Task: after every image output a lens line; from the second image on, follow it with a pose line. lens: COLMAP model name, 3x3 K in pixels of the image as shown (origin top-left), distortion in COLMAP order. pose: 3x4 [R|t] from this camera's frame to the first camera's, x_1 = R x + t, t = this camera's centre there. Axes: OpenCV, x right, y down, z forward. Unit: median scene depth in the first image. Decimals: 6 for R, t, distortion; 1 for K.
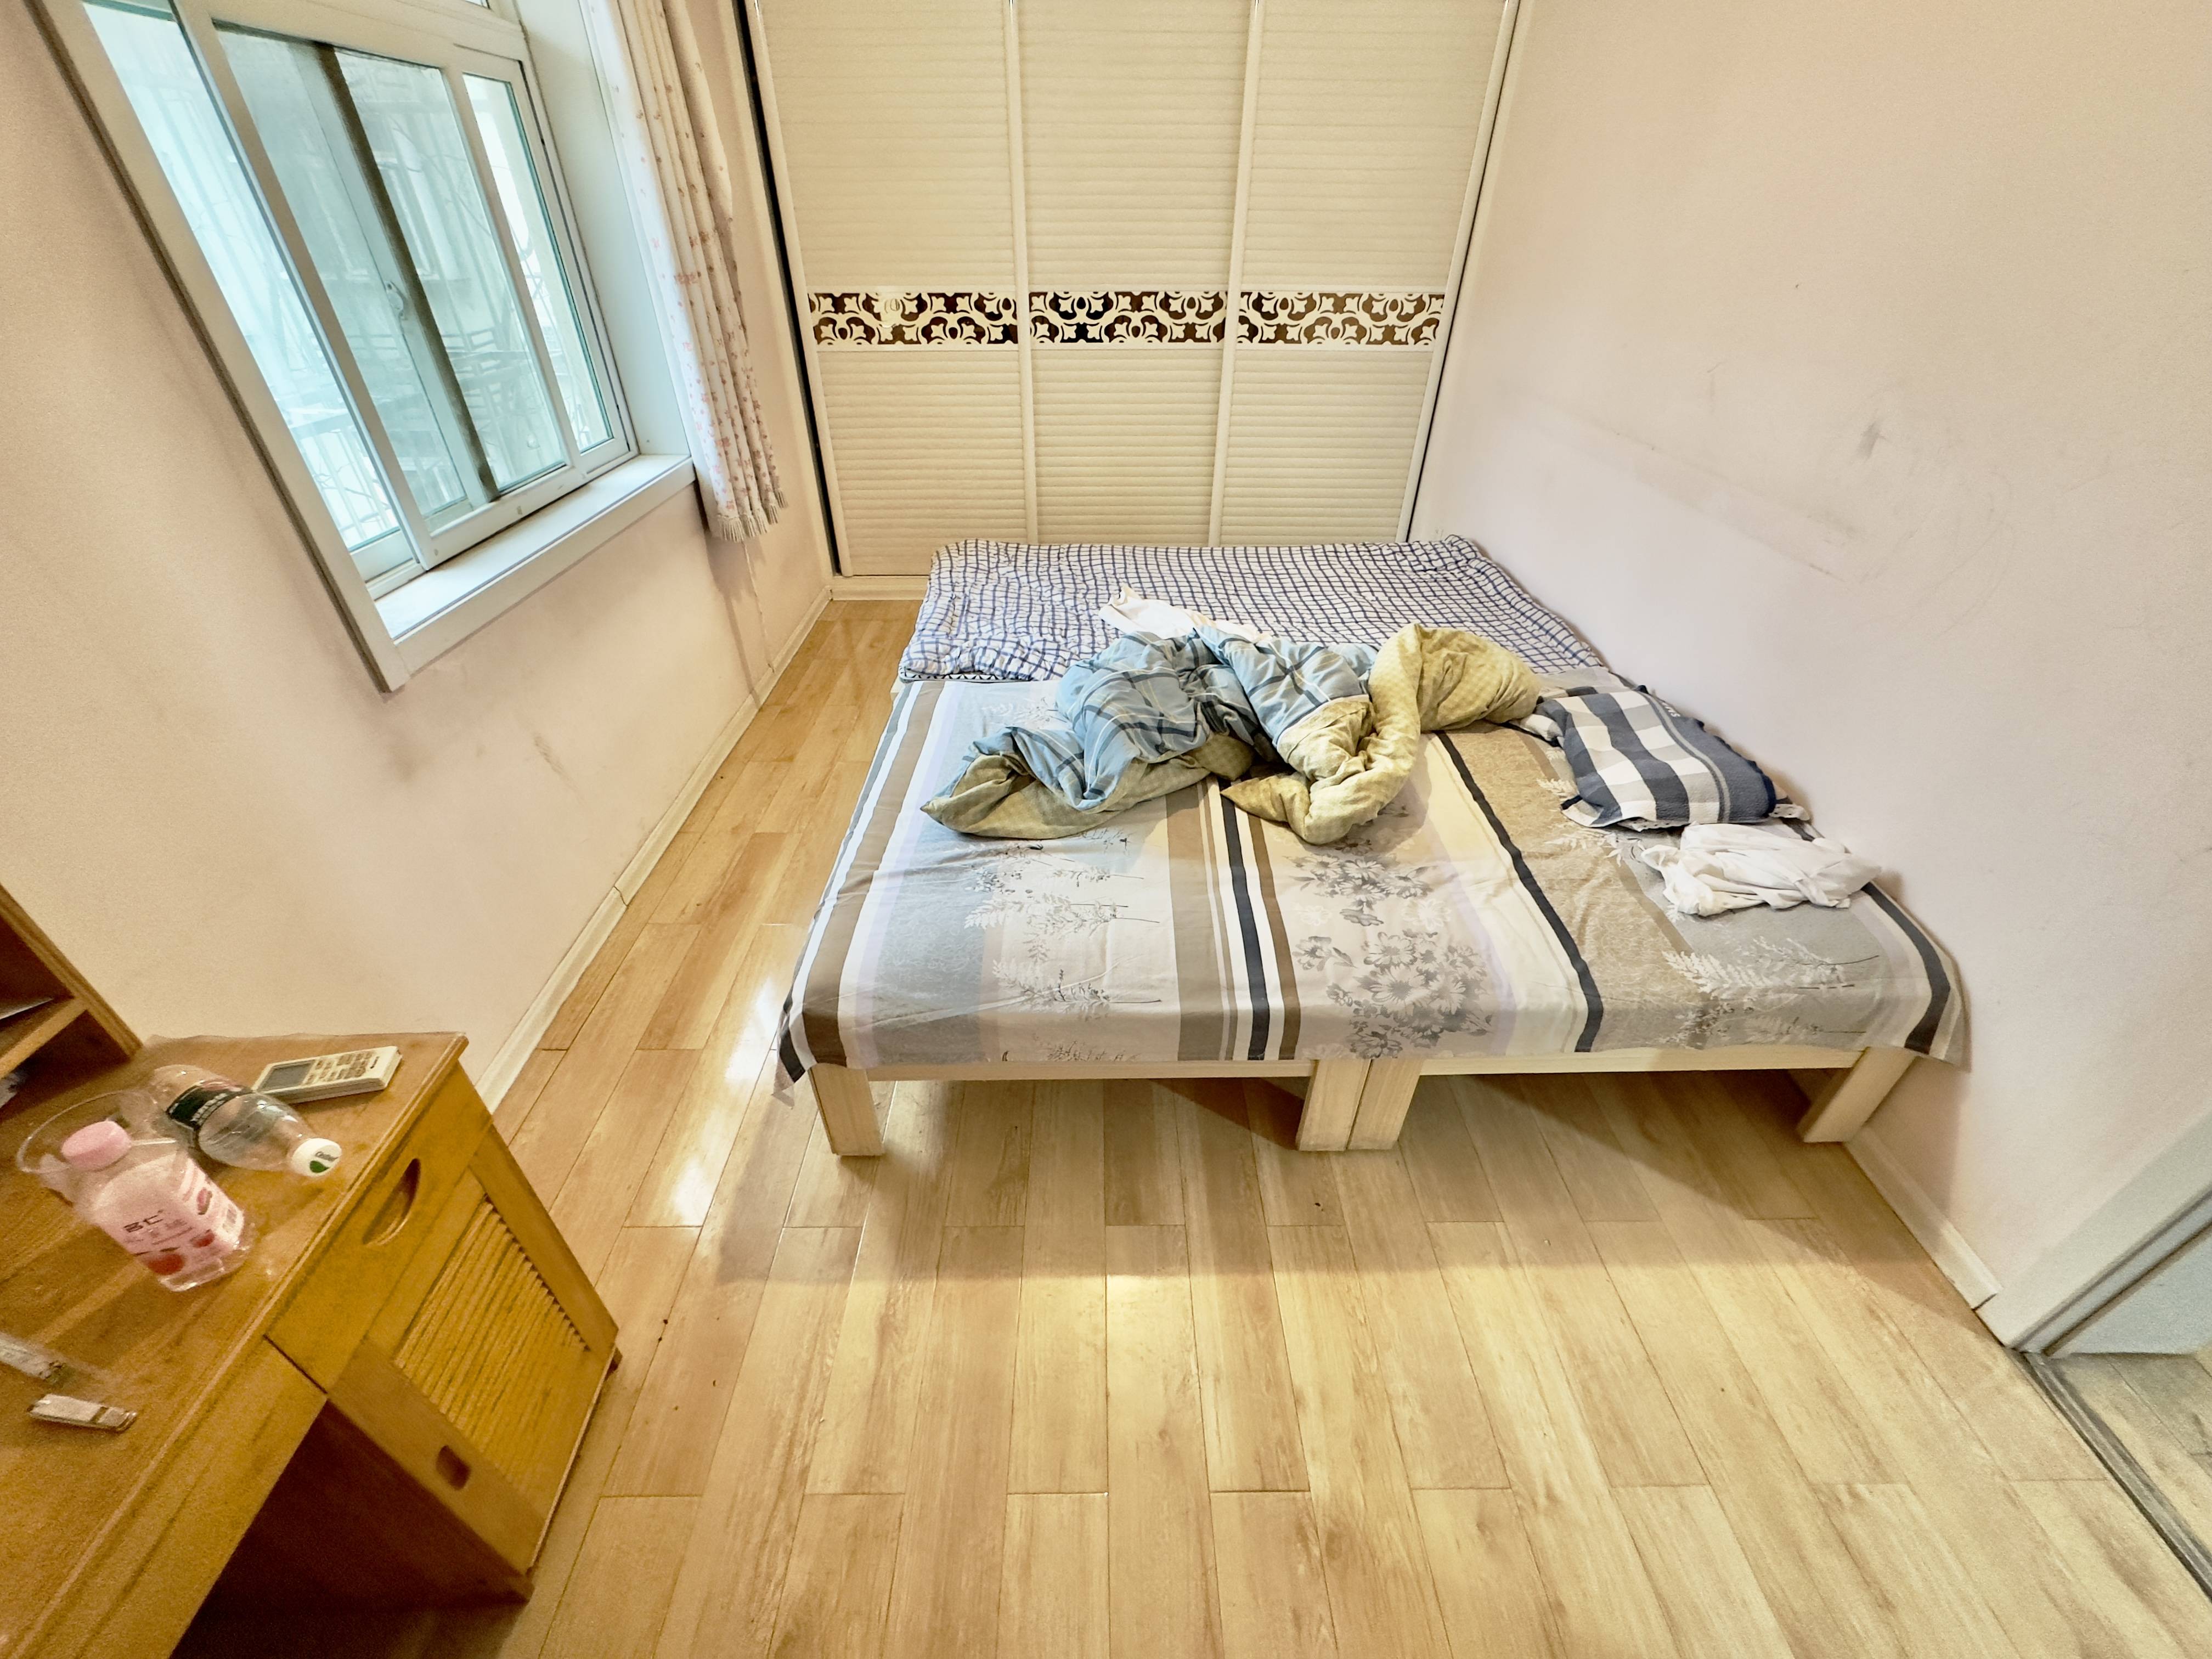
lens RADIAL K [[885.2, 0, 1106.1], [0, 885.2, 825.2], [0, 0, 1]] dist [0.000223, -0.000135]
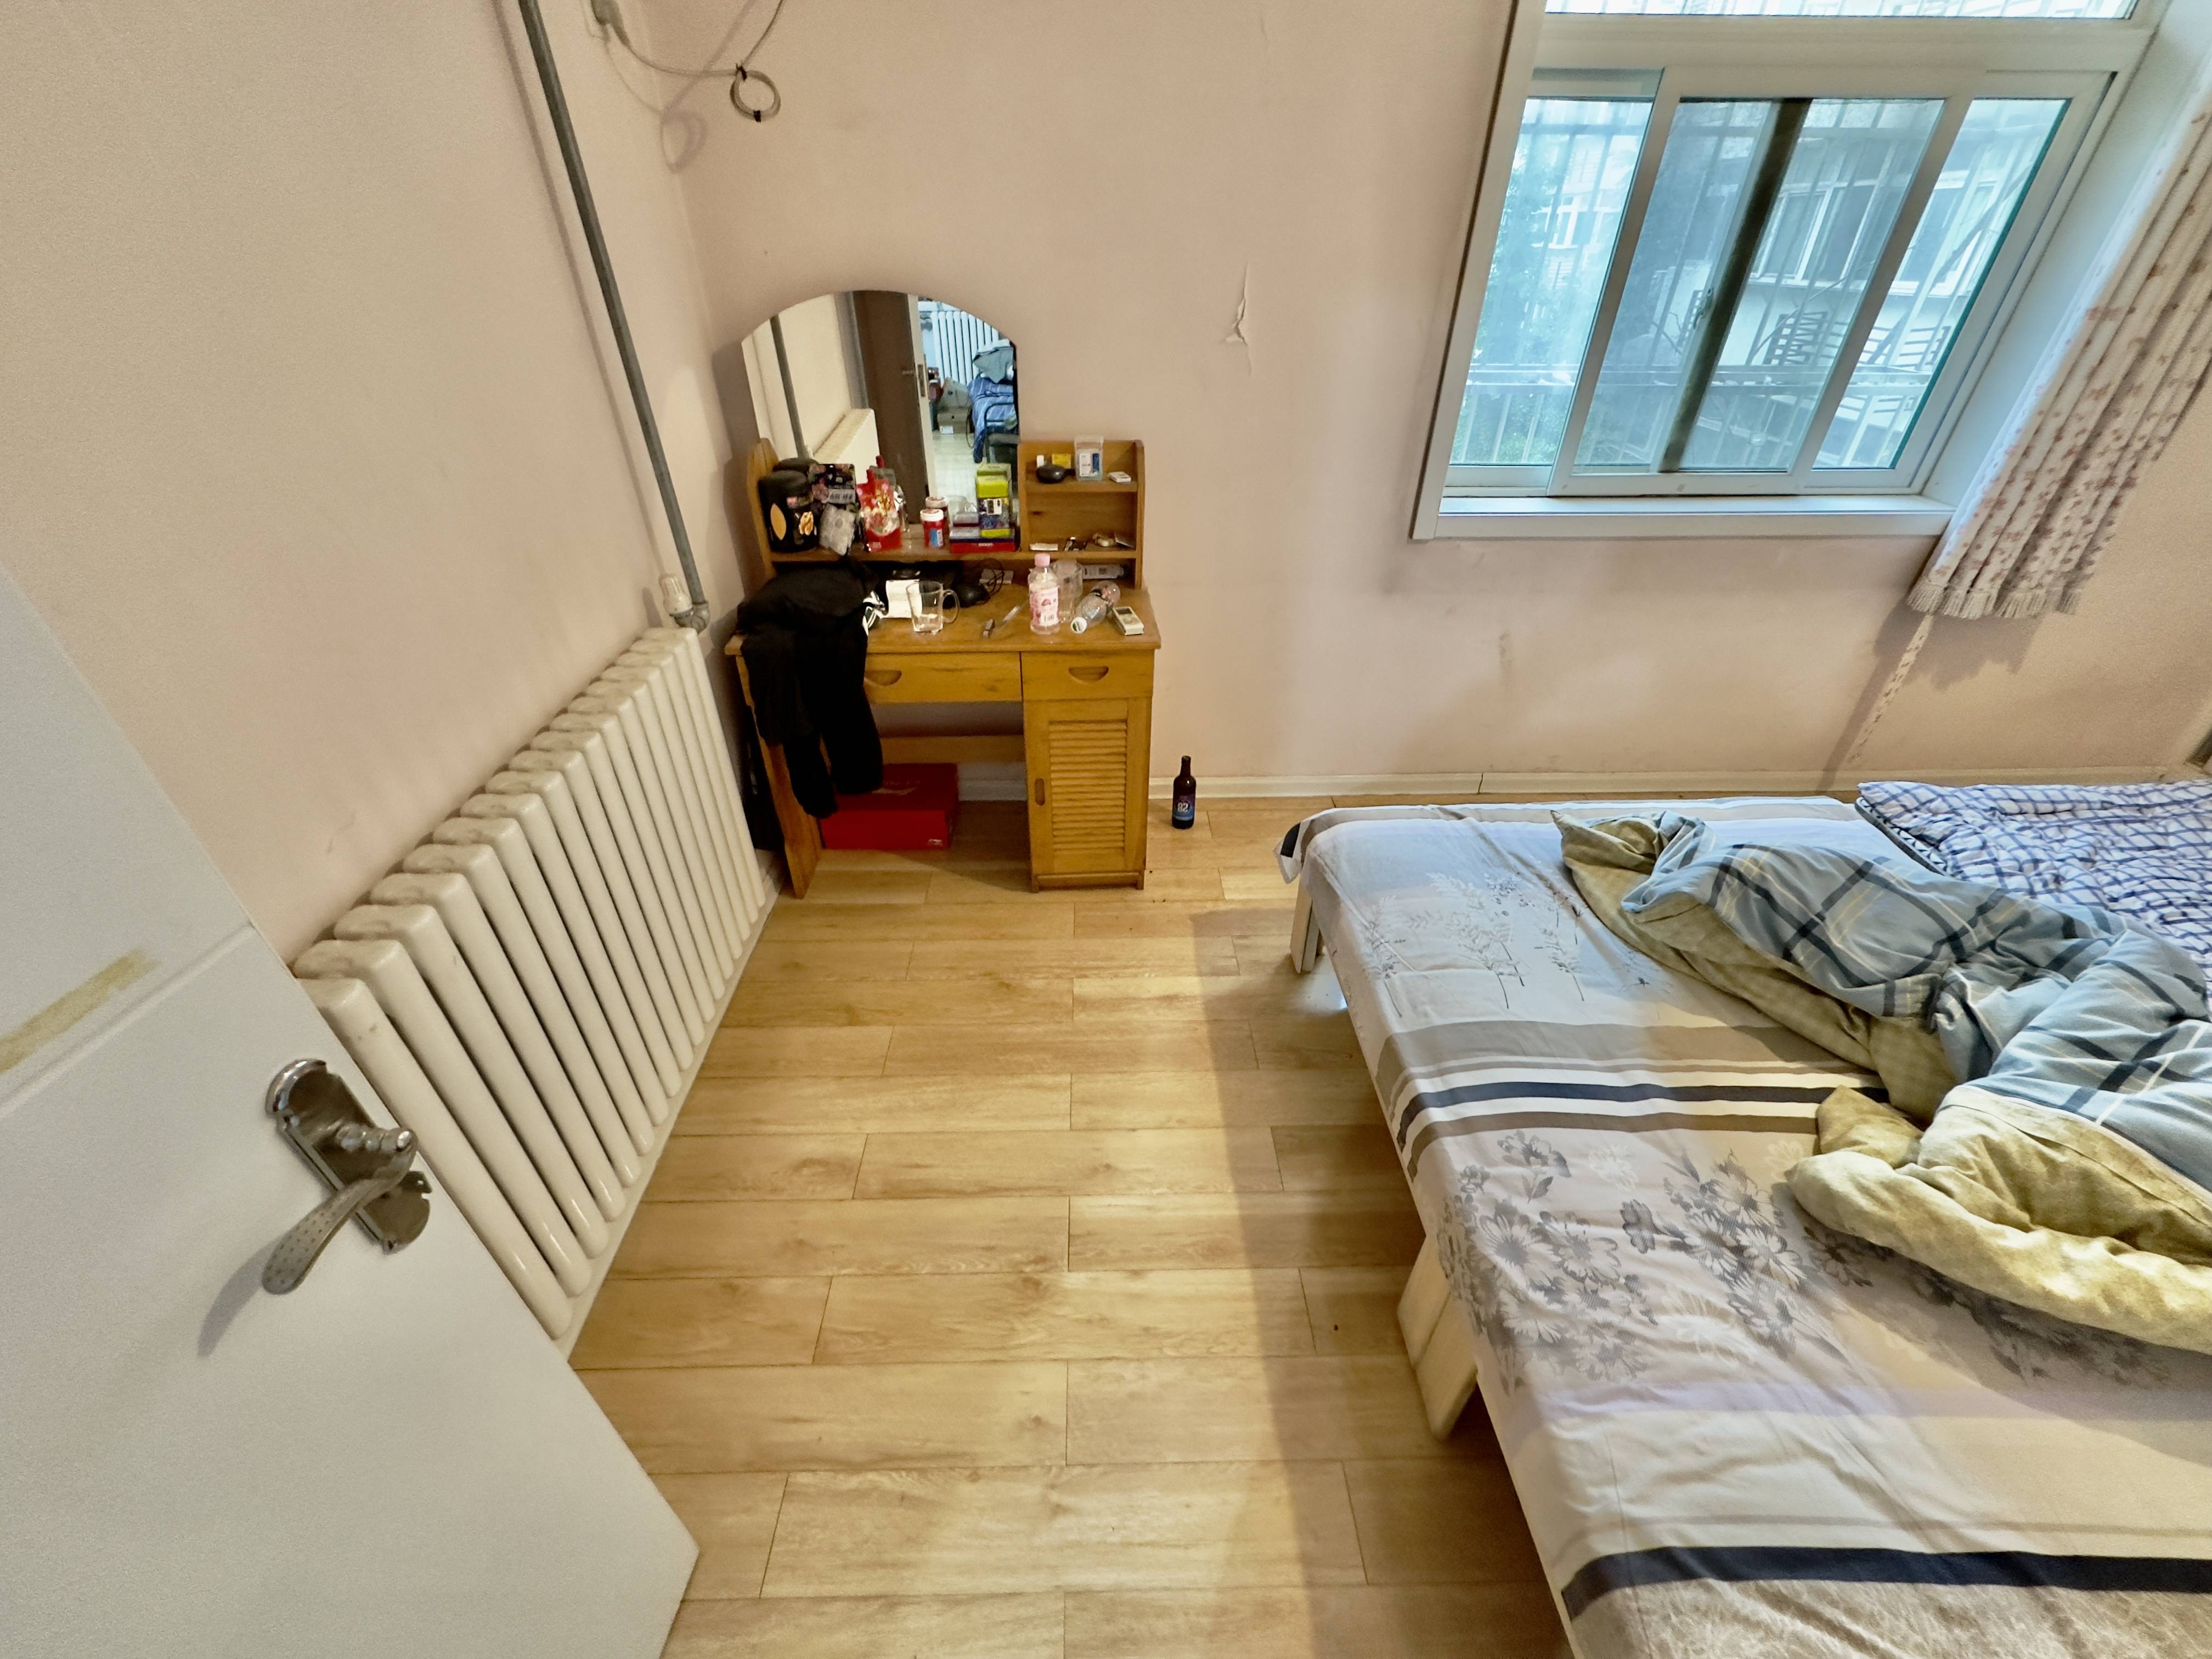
lens RADIAL K [[885.2, 0, 1101.5], [0, 885.2, 827.5], [0, 0, 1]] dist [0.000223, -0.000135]
pose [[0.006151, 0.559793, -0.828610, 0.701861], [-0.574299, 0.680322, 0.455349, -0.188498], [0.818622, 0.473069, 0.325674, 0.277905]]
